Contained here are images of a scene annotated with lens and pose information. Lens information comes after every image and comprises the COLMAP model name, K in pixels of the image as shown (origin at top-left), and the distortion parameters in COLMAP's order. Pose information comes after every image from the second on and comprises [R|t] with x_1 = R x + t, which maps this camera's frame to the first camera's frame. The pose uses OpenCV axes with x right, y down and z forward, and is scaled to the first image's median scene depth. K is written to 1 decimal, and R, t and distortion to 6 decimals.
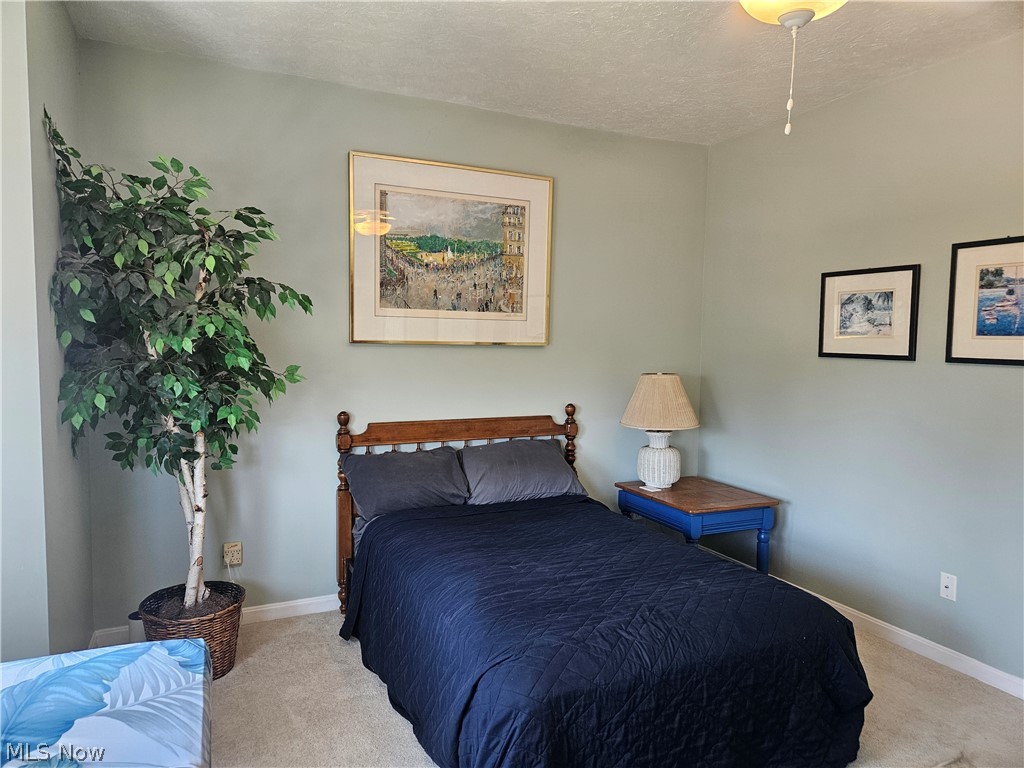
lens RADIAL K [[674.8, 0, 514.3], [0, 674.8, 387.0], [0, 0, 1]] dist [0.082043, -0.067461]
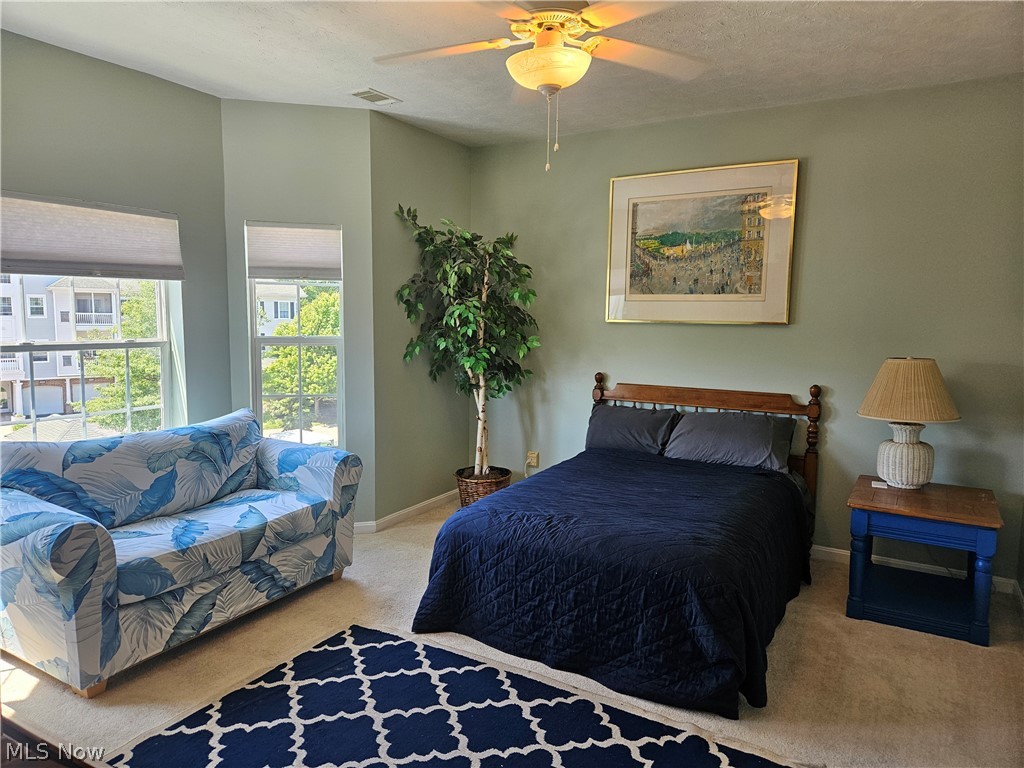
lens RADIAL K [[674.8, 0, 499.7], [0, 674.8, 378.9], [0, 0, 1]] dist [0.082043, -0.067461]
pose [[0.566249, 0.074456, -0.820865, 0.703449], [-0.063064, 0.996906, 0.046921, -0.001450], [0.821818, 0.025198, 0.569192, 0.065515]]
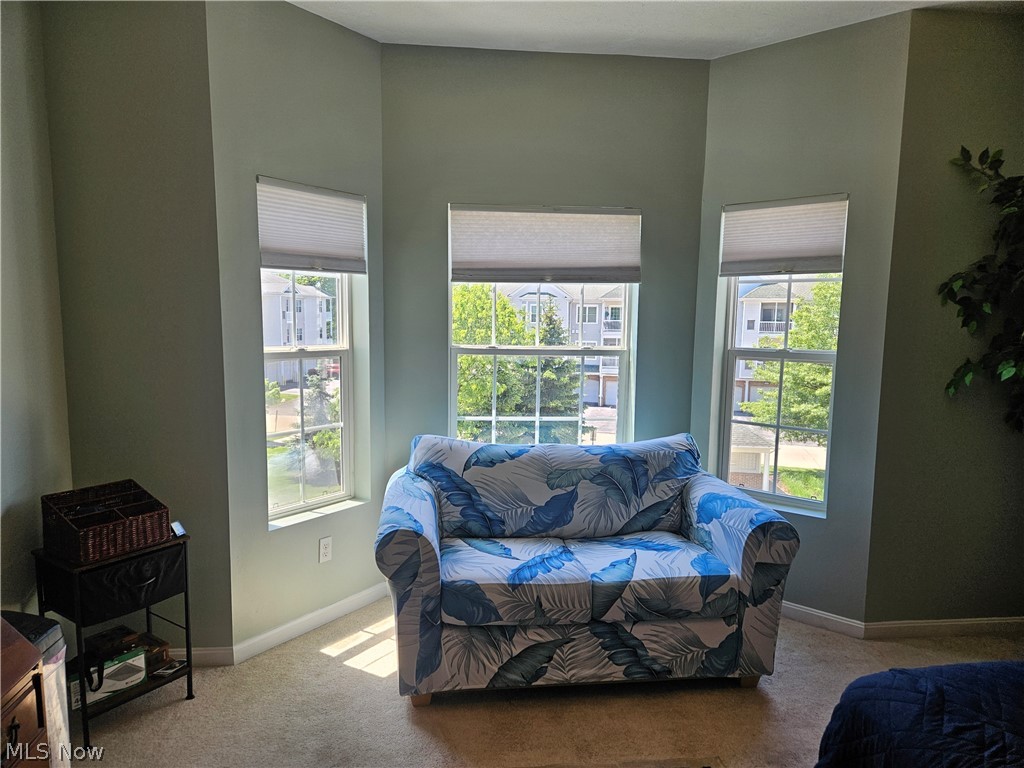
lens RADIAL K [[674.8, 0, 505.9], [0, 674.8, 393.8], [0, 0, 1]] dist [0.082043, -0.067461]
pose [[-0.315412, 0.096042, -0.944082, 0.513804], [-0.084398, 0.988084, 0.128715, -0.024900], [0.945194, 0.120277, -0.303548, 0.379346]]
